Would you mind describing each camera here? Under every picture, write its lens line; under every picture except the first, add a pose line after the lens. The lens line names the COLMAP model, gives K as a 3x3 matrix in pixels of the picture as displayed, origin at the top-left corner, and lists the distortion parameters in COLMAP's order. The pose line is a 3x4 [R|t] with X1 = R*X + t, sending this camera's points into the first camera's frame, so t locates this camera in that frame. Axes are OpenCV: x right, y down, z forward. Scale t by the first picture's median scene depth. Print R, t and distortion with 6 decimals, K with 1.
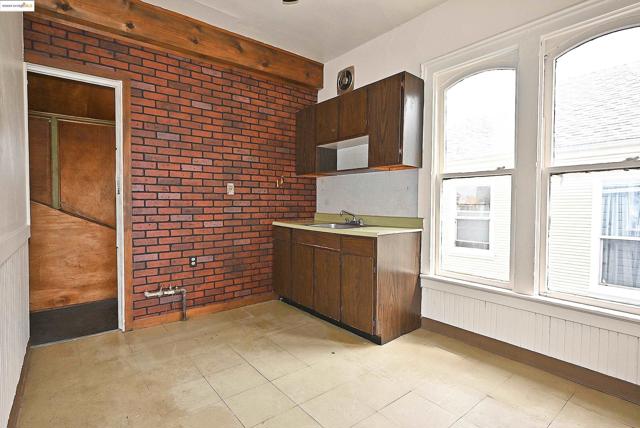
lens RADIAL K [[322.4, 0, 320.0], [0, 322.4, 214.0], [0, 0, 1]] dist [0.004170, 0.000669]
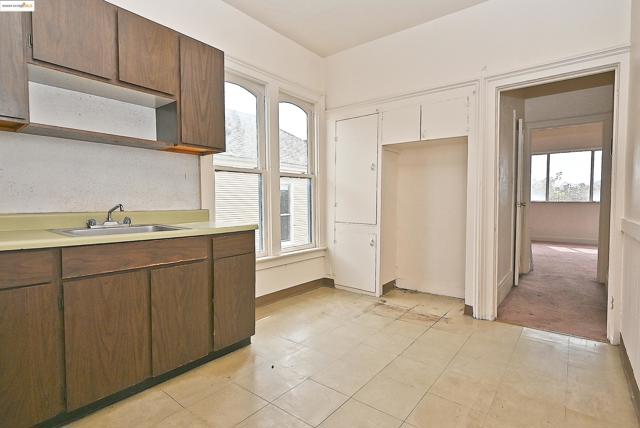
lens RADIAL K [[322.4, 0, 320.0], [0, 322.4, 214.0], [0, 0, 1]] dist [0.004170, 0.000669]
pose [[-0.217697, -0.052233, 0.974618, -0.767323], [0.024683, 0.997953, 0.058997, -0.025430], [-0.975704, 0.036900, -0.215962, 0.992797]]
